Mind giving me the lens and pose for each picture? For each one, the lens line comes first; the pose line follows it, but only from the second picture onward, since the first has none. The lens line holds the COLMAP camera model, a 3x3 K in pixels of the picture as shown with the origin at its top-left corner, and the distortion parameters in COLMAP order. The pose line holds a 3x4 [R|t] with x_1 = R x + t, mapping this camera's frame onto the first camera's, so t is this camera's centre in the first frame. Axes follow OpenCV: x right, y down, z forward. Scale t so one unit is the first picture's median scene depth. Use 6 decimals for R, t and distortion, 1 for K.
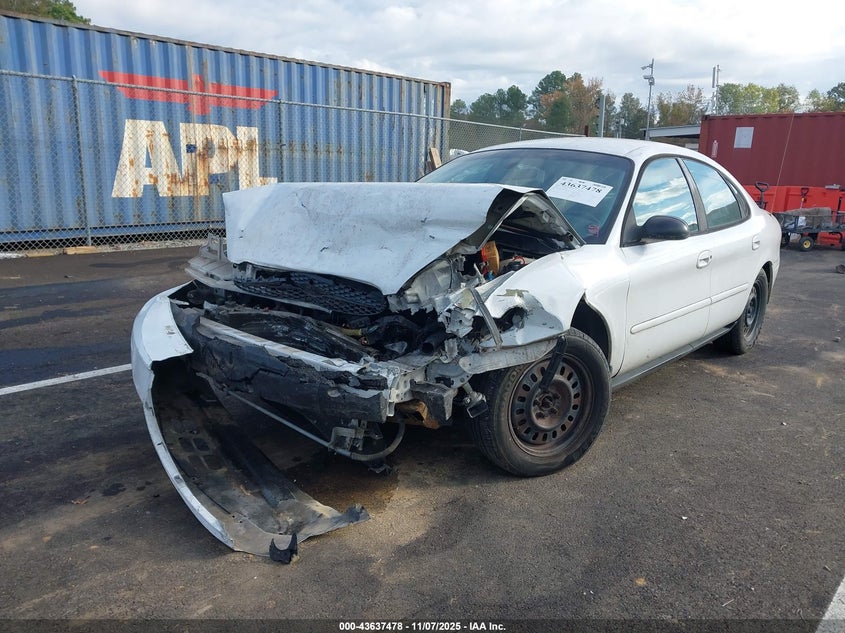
lens RADIAL K [[668.2, 0, 422.9], [0, 668.2, 318.2], [0, 0, 1]] dist [0.016852, -0.009225]
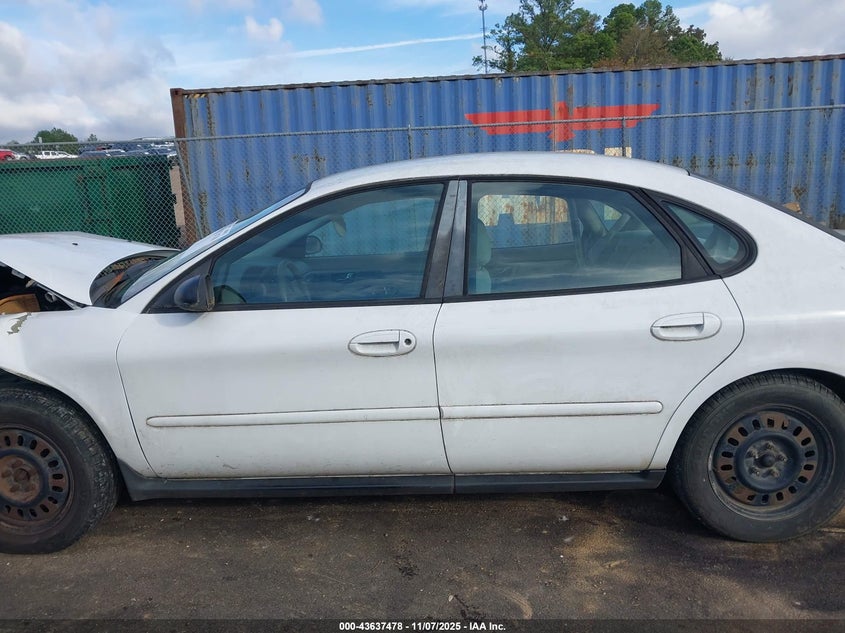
lens RADIAL K [[668.2, 0, 422.9], [0, 668.2, 319.6], [0, 0, 1]] dist [0.016852, -0.009225]
pose [[0.623573, 0.099394, -0.775421, 0.344265], [-0.117673, 0.992517, 0.032592, -0.050075], [0.772858, 0.070922, 0.630603, 0.233846]]
